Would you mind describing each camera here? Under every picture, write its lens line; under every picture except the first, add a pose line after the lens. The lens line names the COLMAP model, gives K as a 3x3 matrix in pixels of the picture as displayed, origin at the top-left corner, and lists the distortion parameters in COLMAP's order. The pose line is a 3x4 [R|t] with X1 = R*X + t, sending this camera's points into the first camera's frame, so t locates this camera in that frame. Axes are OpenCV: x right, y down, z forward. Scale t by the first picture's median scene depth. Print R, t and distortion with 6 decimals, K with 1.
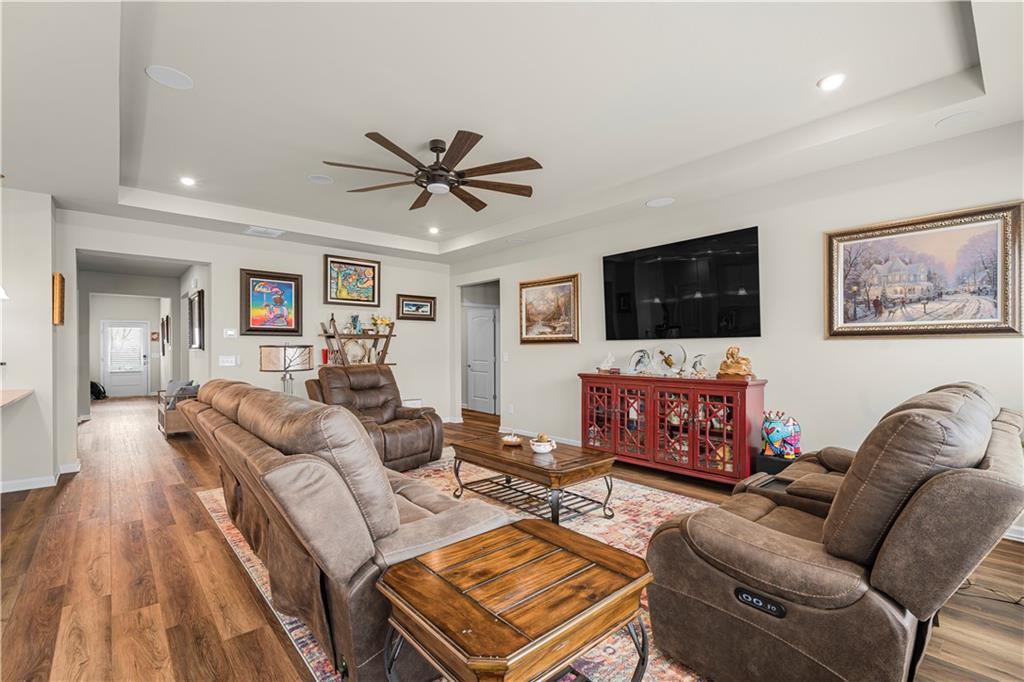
lens RADIAL K [[454.6, 0, 511.2], [0, 454.6, 349.7], [0, 0, 1]] dist [0.005532, -0.000156]
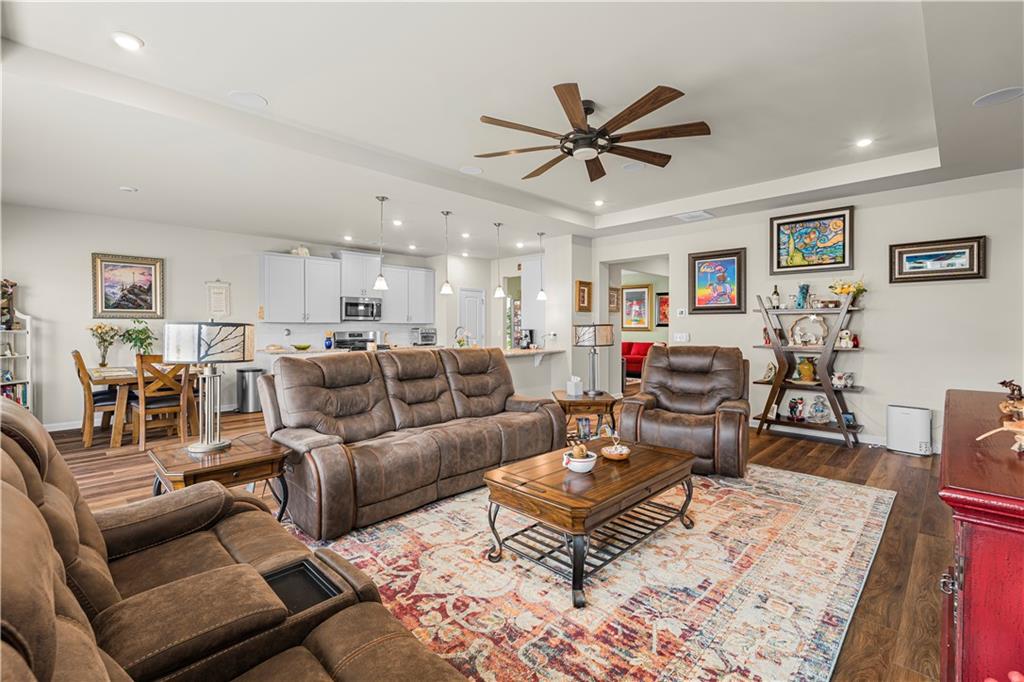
lens RADIAL K [[454.6, 0, 505.0], [0, 454.6, 324.1], [0, 0, 1]] dist [0.005532, -0.000156]
pose [[0.073558, 0.003061, -0.997286, 0.423458], [0.006785, 0.999971, 0.003569, -0.013947], [0.997268, -0.007029, 0.073535, 0.431630]]
